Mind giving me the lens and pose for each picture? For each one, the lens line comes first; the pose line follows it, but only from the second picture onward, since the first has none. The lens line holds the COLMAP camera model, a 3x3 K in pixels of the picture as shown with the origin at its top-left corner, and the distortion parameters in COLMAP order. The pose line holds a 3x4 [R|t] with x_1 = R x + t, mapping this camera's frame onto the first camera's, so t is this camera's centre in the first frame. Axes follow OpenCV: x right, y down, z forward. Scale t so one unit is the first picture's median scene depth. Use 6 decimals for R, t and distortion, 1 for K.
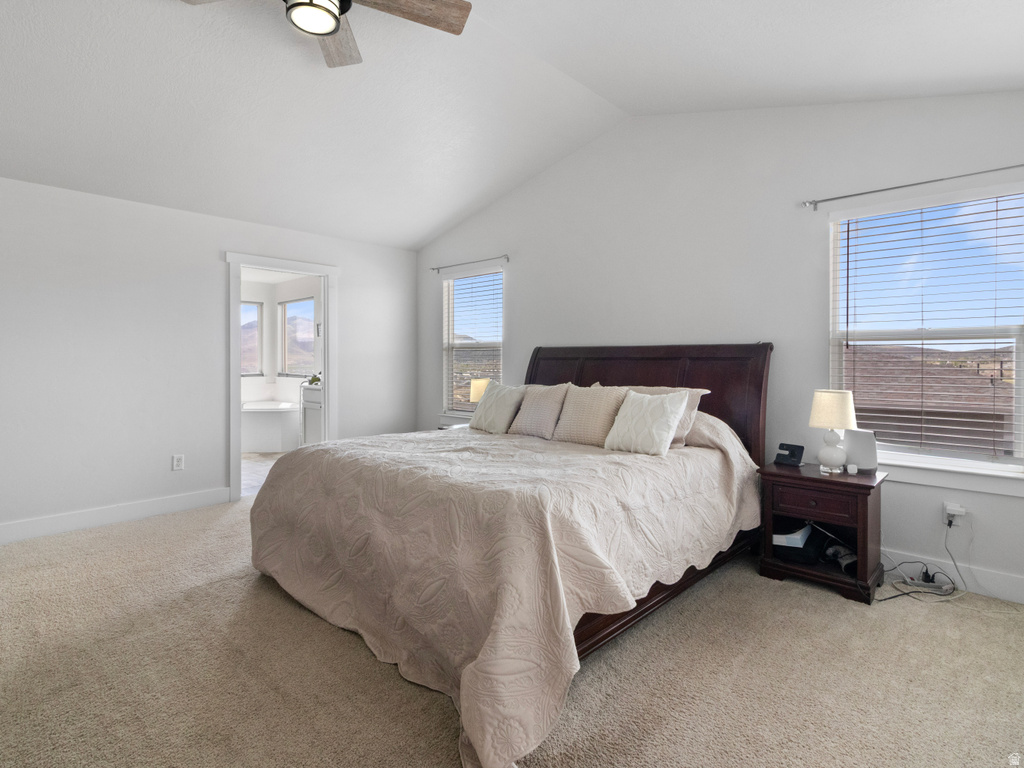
lens RADIAL K [[543.6, 0, 510.8], [0, 543.6, 361.5], [0, 0, 1]] dist [0.003853, -0.000133]
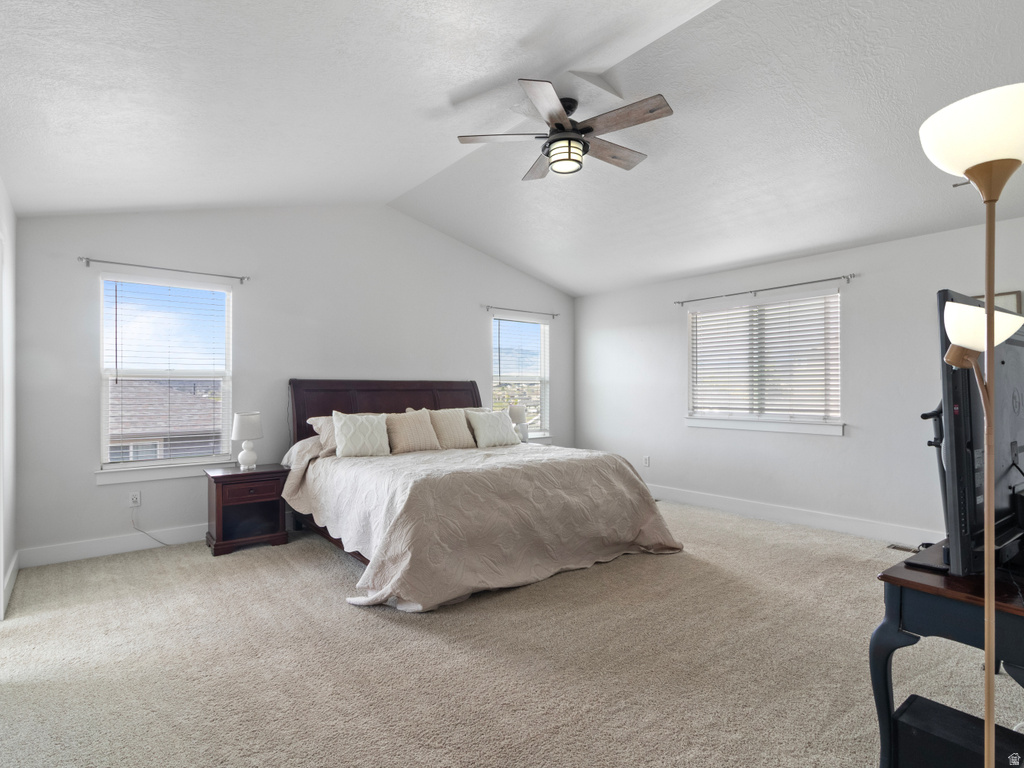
lens RADIAL K [[543.6, 0, 511.5], [0, 543.6, 388.7], [0, 0, 1]] dist [0.003853, -0.000133]
pose [[0.140604, -0.000155, 0.990066, -1.119118], [0.005888, 0.999982, -0.000679, -0.006759], [-0.990048, 0.005925, 0.140603, 0.568784]]
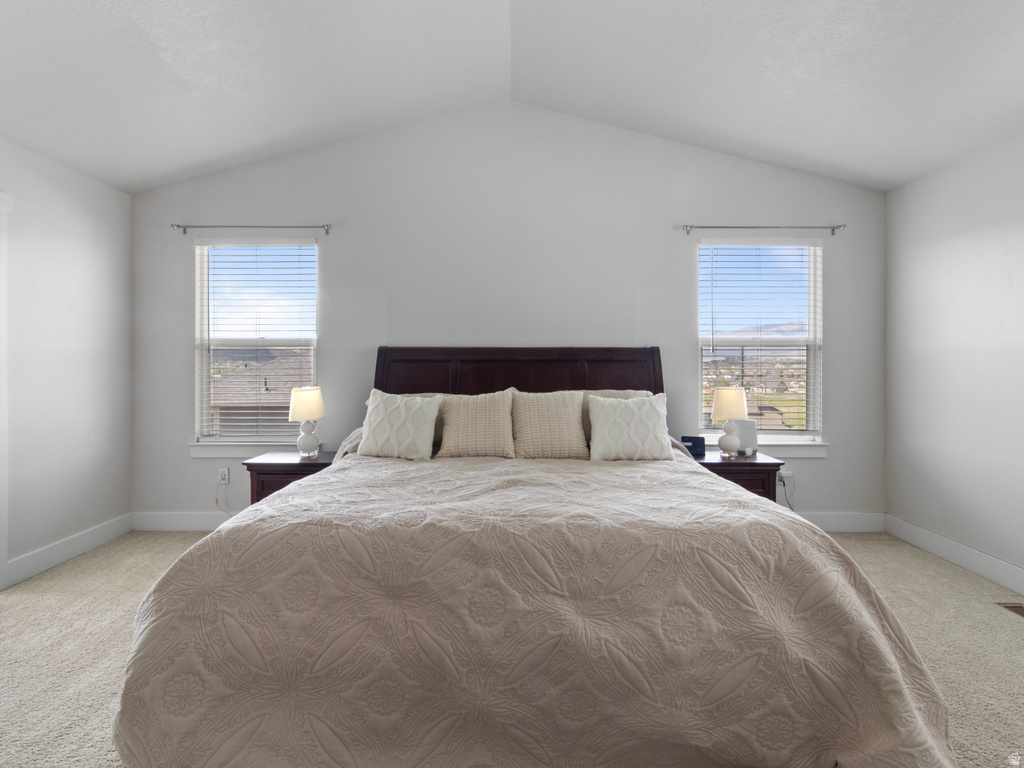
lens RADIAL K [[543.6, 0, 508.9], [0, 543.6, 368.2], [0, 0, 1]] dist [0.003853, -0.000133]
pose [[0.734052, -0.007043, 0.679056, -0.449919], [0.002655, 0.999968, 0.007501, -0.000443], [-0.679088, -0.003703, 0.734048, 0.352359]]
